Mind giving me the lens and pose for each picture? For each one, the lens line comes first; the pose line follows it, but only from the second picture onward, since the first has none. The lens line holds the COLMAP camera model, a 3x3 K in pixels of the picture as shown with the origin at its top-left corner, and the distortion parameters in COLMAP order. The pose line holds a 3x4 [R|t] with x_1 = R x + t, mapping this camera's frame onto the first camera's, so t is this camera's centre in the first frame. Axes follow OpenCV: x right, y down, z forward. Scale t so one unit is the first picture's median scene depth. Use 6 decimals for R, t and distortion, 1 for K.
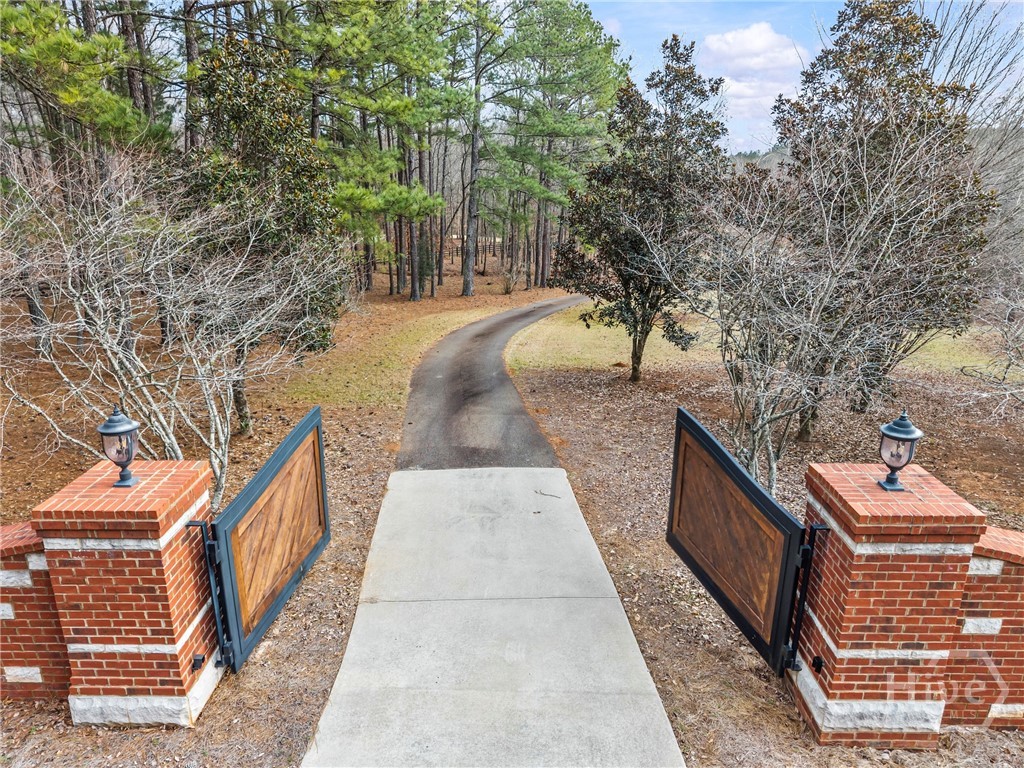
lens RADIAL K [[672.1, 0, 517.8], [0, 672.1, 381.3], [0, 0, 1]] dist [0.007929, 0.002921]
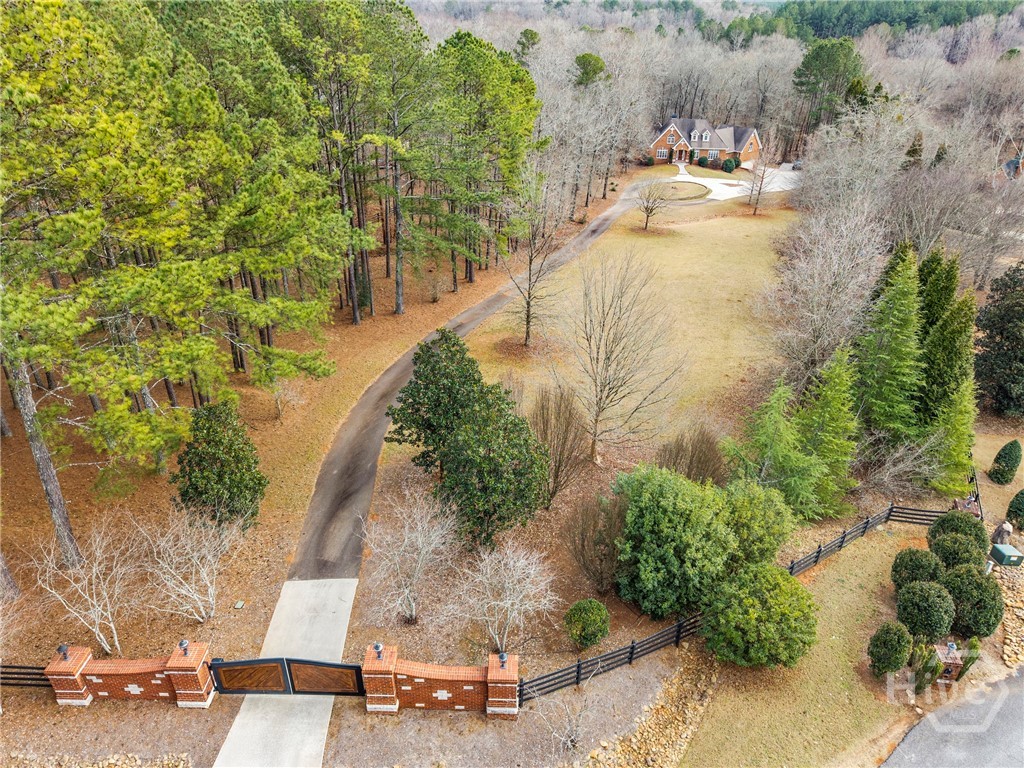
lens RADIAL K [[672.1, 0, 518.3], [0, 672.1, 384.1], [0, 0, 1]] dist [0.007929, 0.002921]
pose [[0.999842, 0.017257, 0.004274, 1.308510], [-0.017766, 0.978874, 0.203690, -2.226545], [-0.000669, -0.203734, 0.979026, -2.534226]]
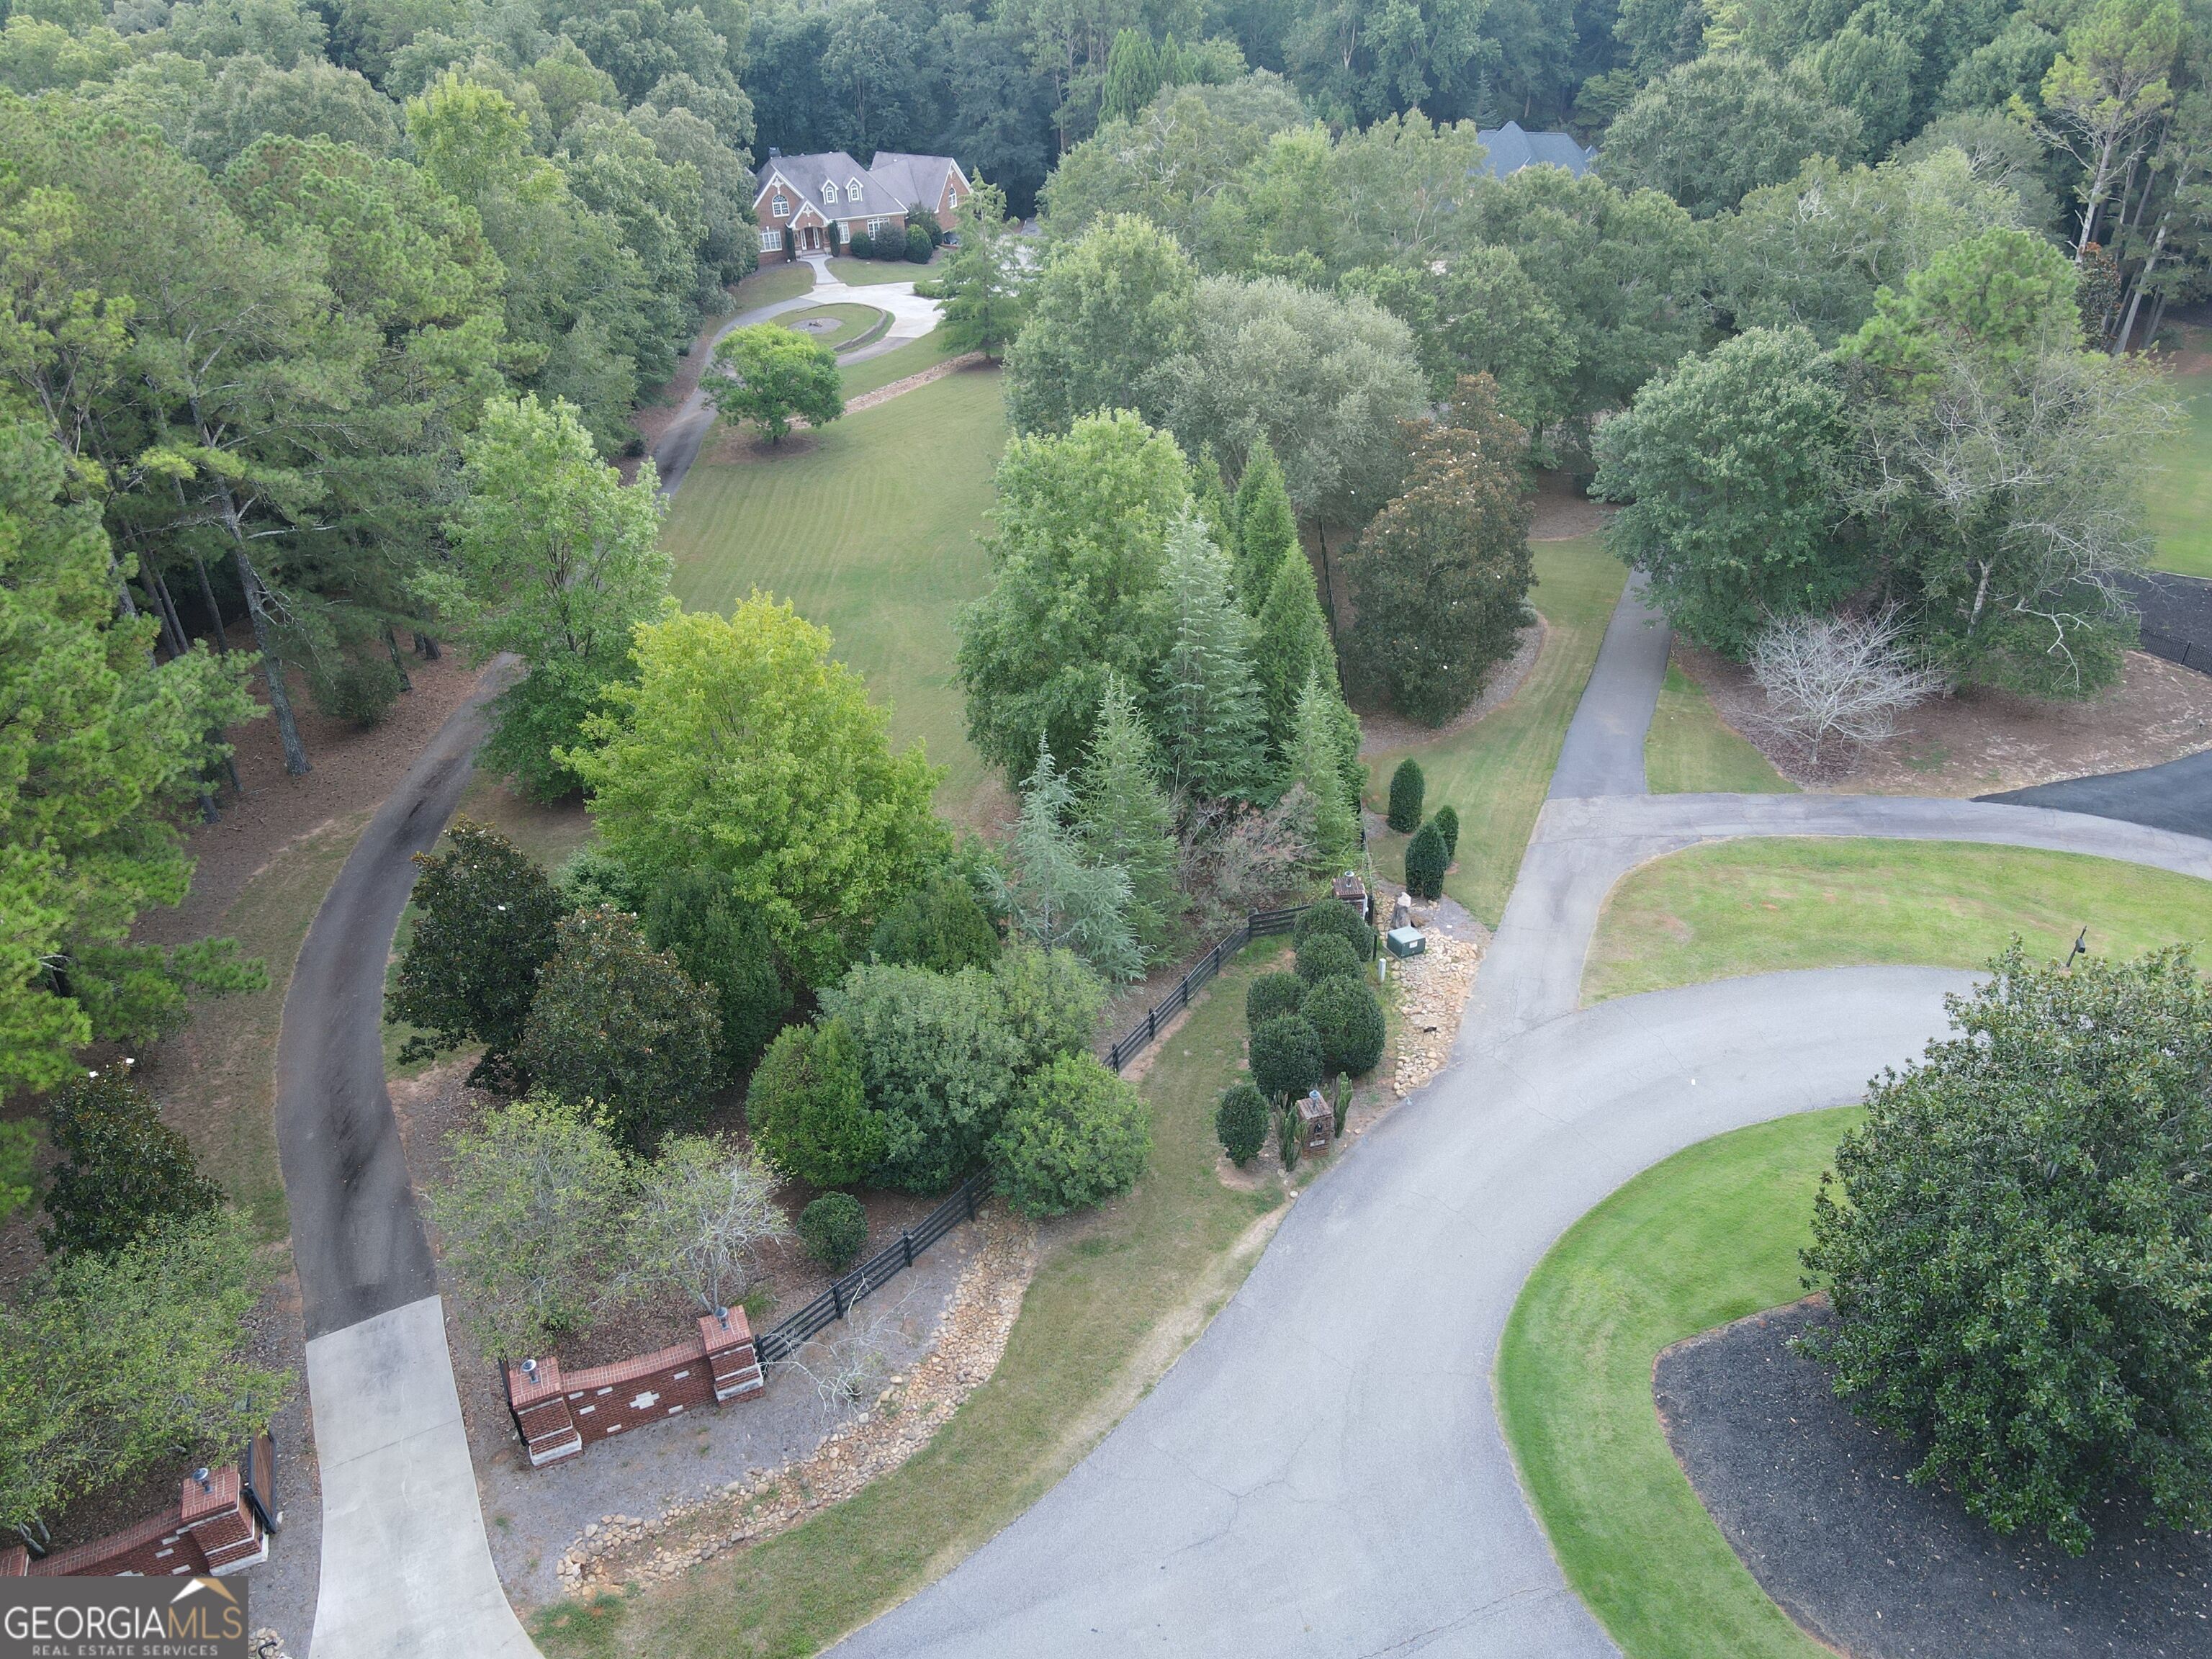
lens RADIAL K [[1563.8, 0, 1113.5], [0, 1563.8, 849.4], [0, 0, 1]] dist [0.015513, 0.006179]
pose [[0.918632, -0.240008, 0.313865, 1.185339], [0.142315, 0.942037, 0.303829, -3.290678], [-0.368594, -0.234439, 0.899542, -4.780693]]
